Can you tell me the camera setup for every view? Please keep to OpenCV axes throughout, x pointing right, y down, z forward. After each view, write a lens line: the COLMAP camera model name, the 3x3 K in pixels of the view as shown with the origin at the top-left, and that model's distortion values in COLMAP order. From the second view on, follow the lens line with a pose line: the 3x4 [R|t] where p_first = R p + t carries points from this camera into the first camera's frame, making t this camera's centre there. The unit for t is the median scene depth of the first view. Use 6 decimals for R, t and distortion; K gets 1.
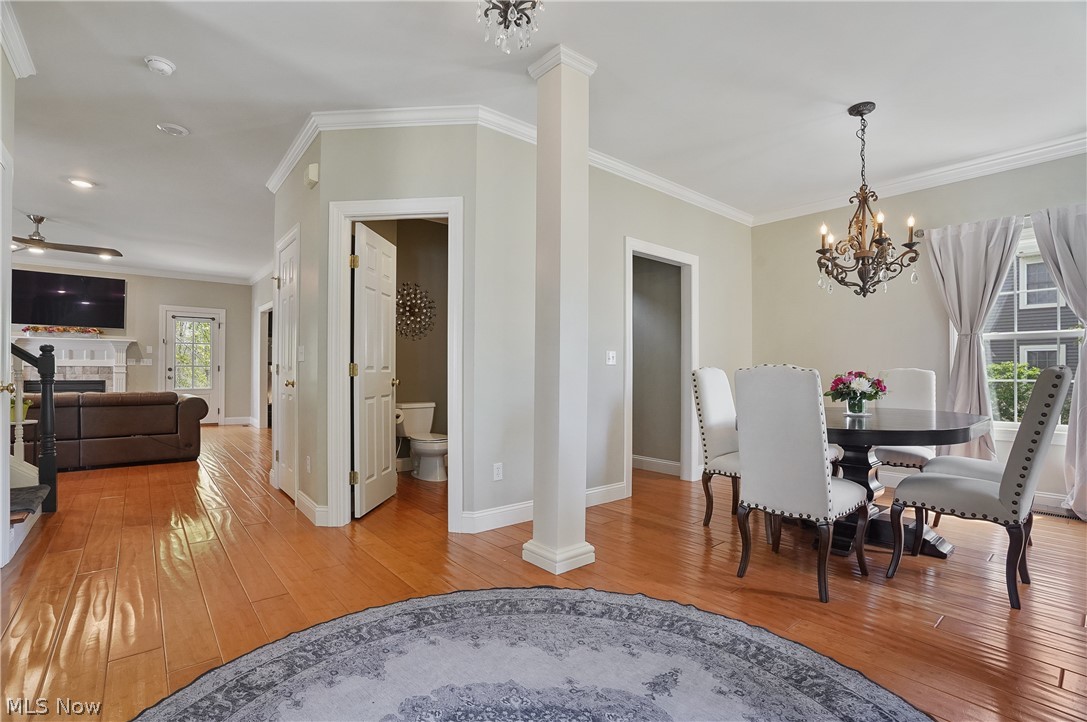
lens RADIAL K [[504.4, 0, 543.2], [0, 504.4, 367.4], [0, 0, 1]] dist [-0.072971, 0.029034]
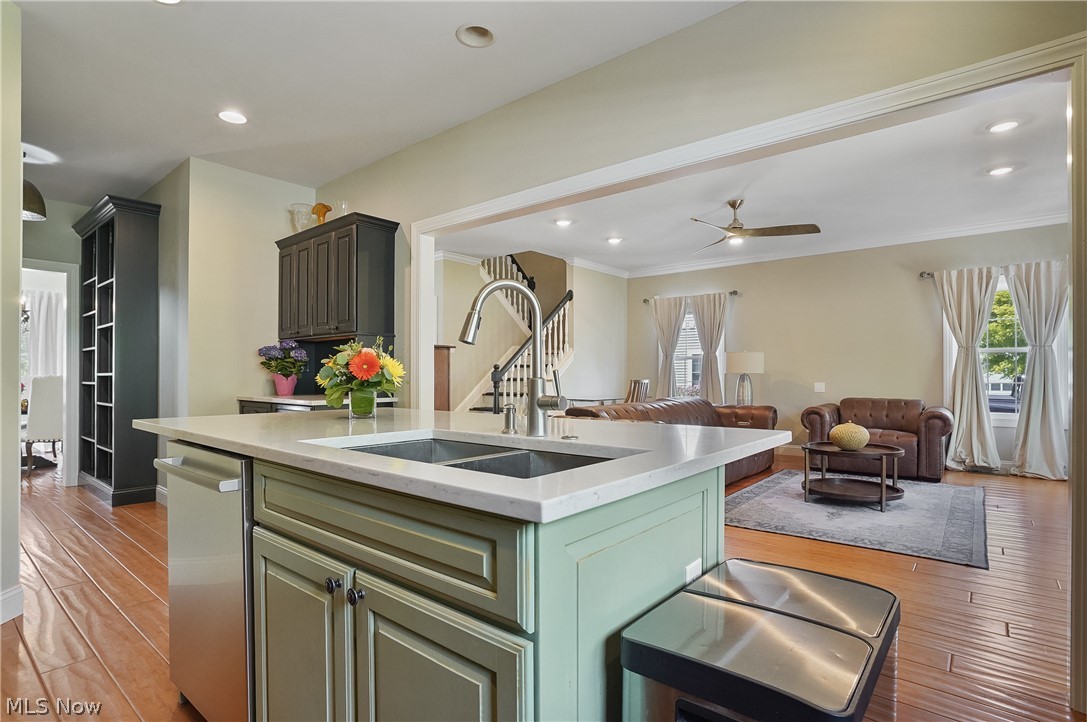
lens RADIAL K [[564.1, 0, 543.3], [0, 564.1, 374.6], [0, 0, 1]] dist [-0.000083, 0.000105]
pose [[-0.978382, -0.000799, -0.206805, -0.234467], [0.001178, 0.999955, -0.009434, 0.000229], [0.206803, -0.009474, -0.978337, 0.862862]]
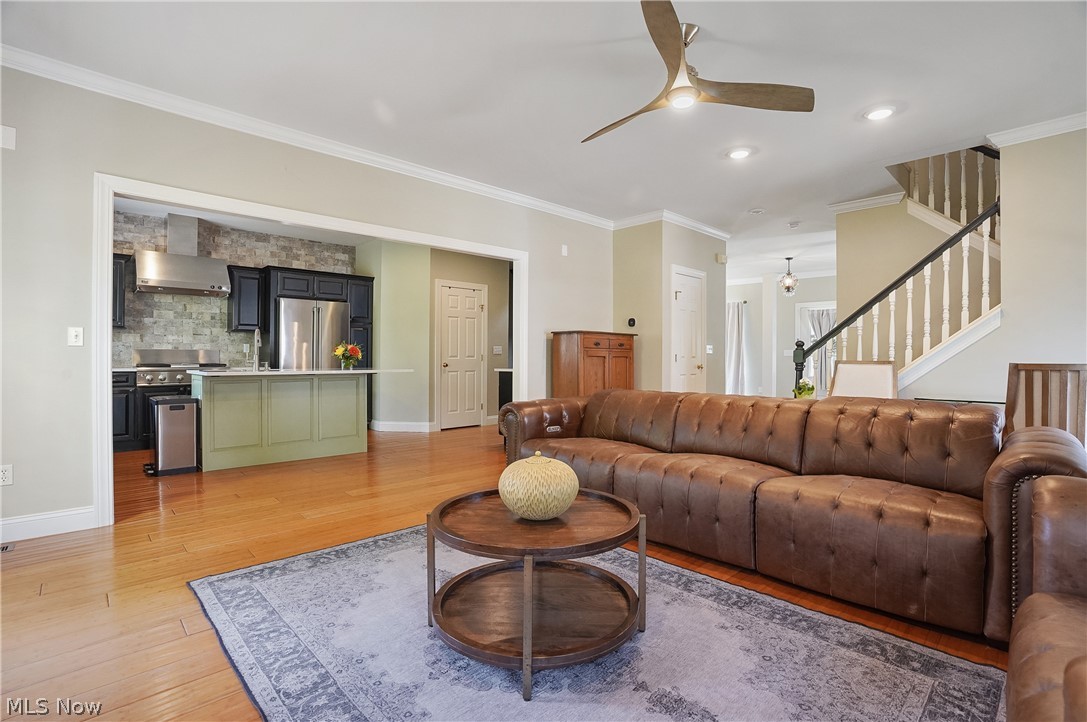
lens RADIAL K [[504.4, 0, 543.2], [0, 504.4, 367.4], [0, 0, 1]] dist [-0.072971, 0.029034]
pose [[-0.071825, -0.023743, 0.997135, -0.684353], [-0.013334, 0.999650, 0.022842, -0.000066], [-0.997328, -0.011655, -0.072117, 0.525830]]
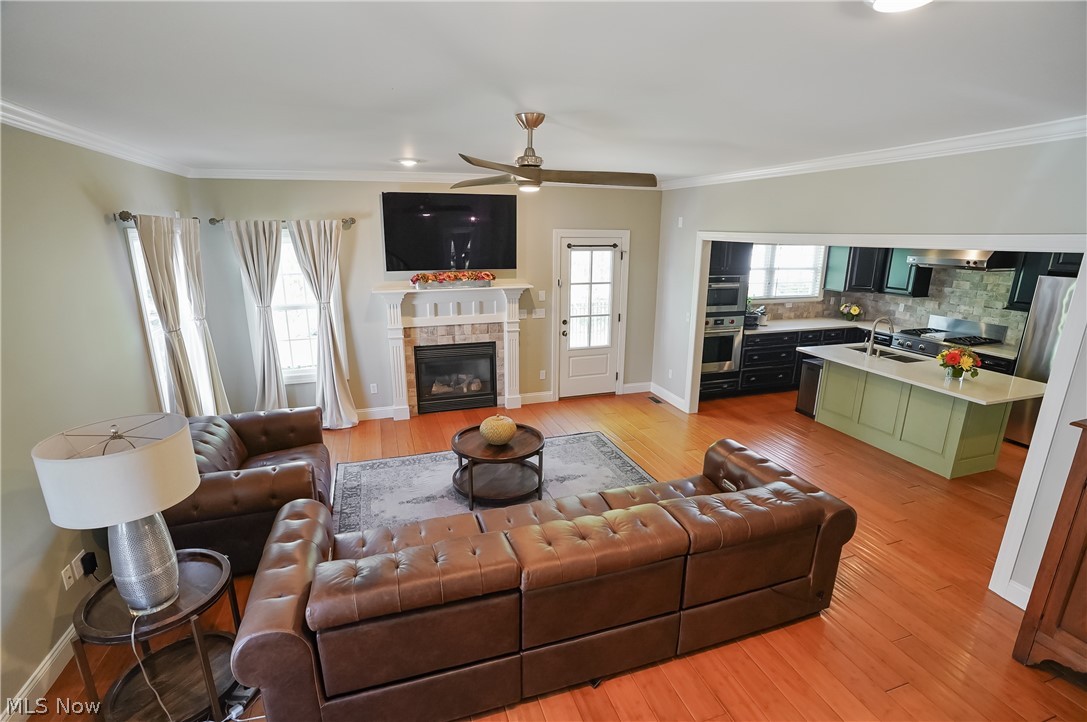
lens RADIAL K [[504.4, 0, 543.2], [0, 504.4, 367.4], [0, 0, 1]] dist [-0.072971, 0.029034]
pose [[0.931443, 0.095423, -0.351153, -0.382765], [0.001881, 0.963730, 0.266874, -0.092183], [0.363883, -0.249238, 0.897480, 0.227629]]
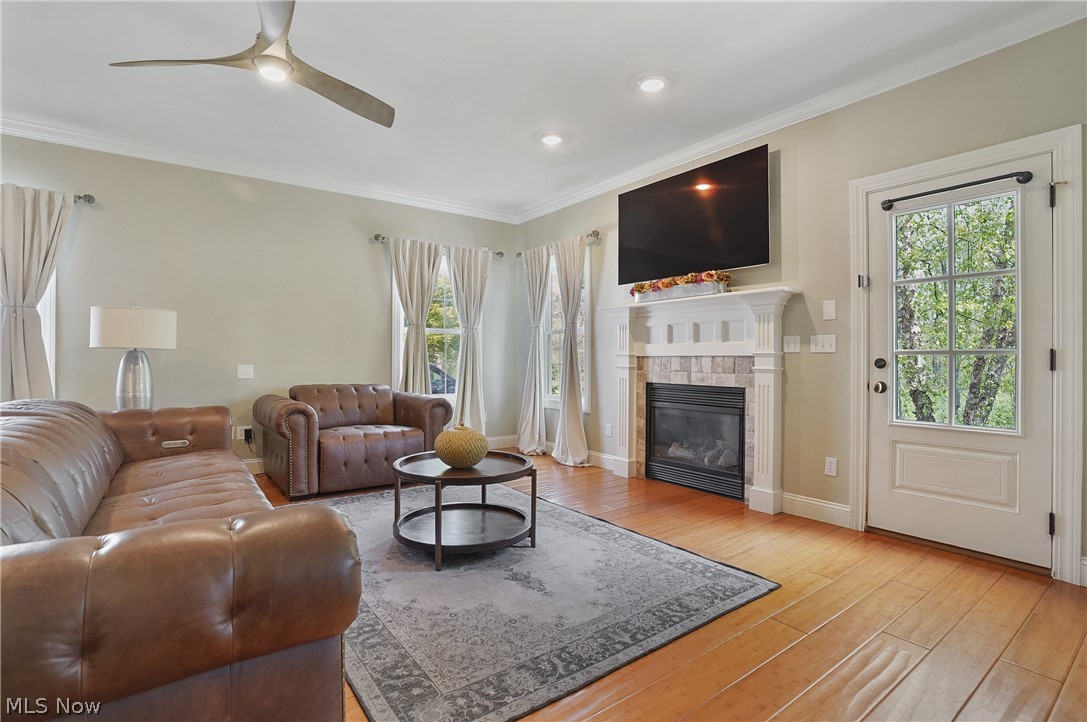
lens RADIAL K [[516.1, 0, 545.6], [0, 516.1, 356.2], [0, 0, 1]] dist [-0.027440, 0.000990]
pose [[-0.049398, -0.010473, -0.998724, -0.290191], [0.002373, 0.999941, -0.010604, 0.001720], [0.998776, -0.002894, -0.049370, 0.566488]]
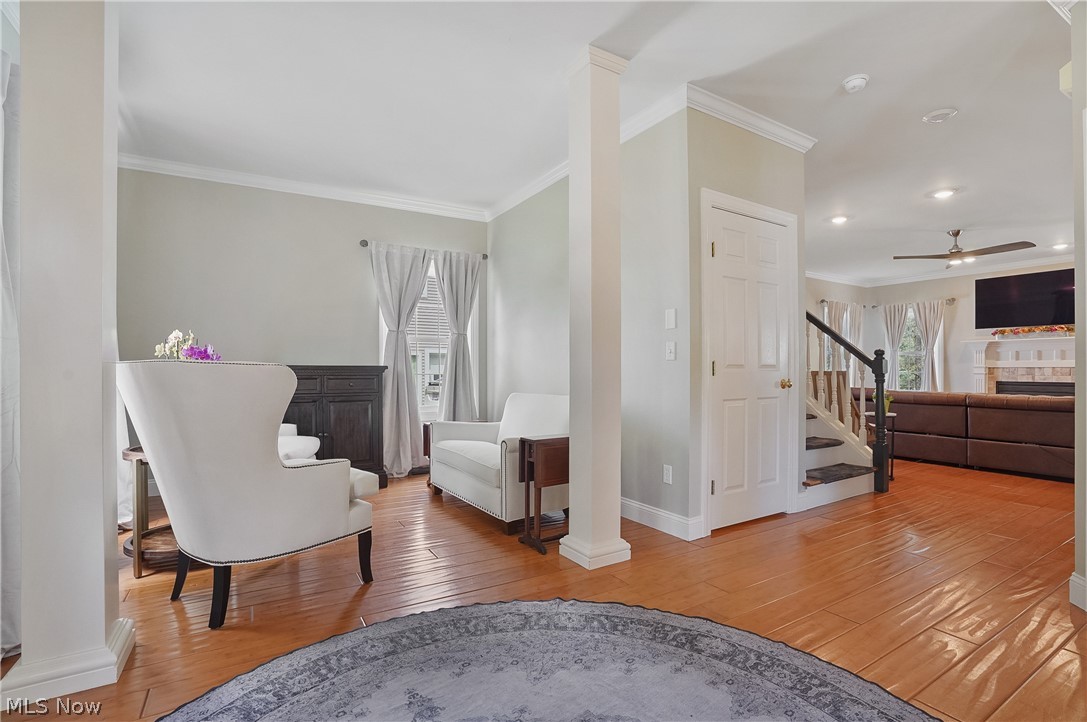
lens RADIAL K [[504.4, 0, 543.2], [0, 504.4, 367.4], [0, 0, 1]] dist [-0.072971, 0.029034]
pose [[-0.155475, -0.009503, -0.987794, 0.082225], [0.005477, 0.999930, -0.010482, 0.001559], [0.987825, -0.007040, -0.155412, 0.110044]]
